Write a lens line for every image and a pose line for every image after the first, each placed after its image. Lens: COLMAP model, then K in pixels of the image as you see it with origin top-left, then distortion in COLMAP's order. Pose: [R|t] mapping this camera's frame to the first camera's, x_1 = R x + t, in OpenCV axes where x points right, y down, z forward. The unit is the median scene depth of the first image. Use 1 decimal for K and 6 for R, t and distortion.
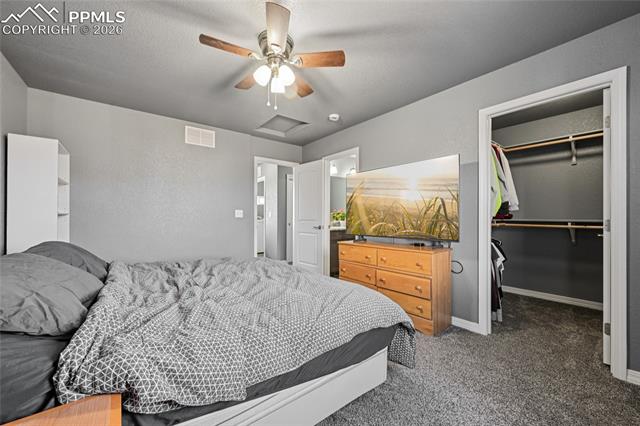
lens RADIAL K [[251.2, 0, 319.8], [0, 251.2, 217.2], [0, 0, 1]] dist [-0.001179, -0.000011]
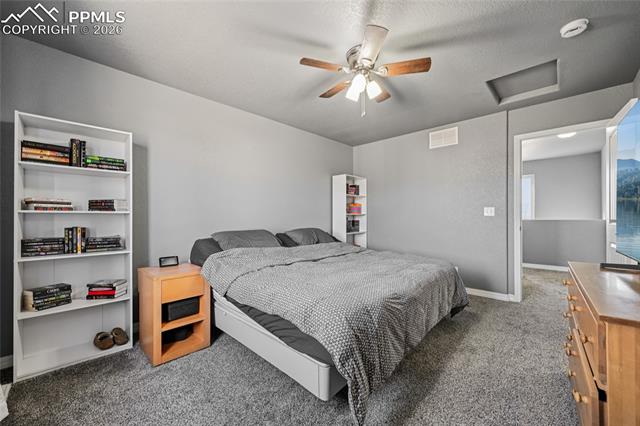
lens RADIAL K [[246.2, 0, 320.0], [0, 246.2, 213.0], [0, 0, 1]] dist [-0.000153, 0.000053]
pose [[0.131789, -0.012898, -0.991194, 0.504791], [0.000498, 0.999916, -0.012945, 0.002669], [0.991278, 0.001212, 0.131784, 0.397644]]
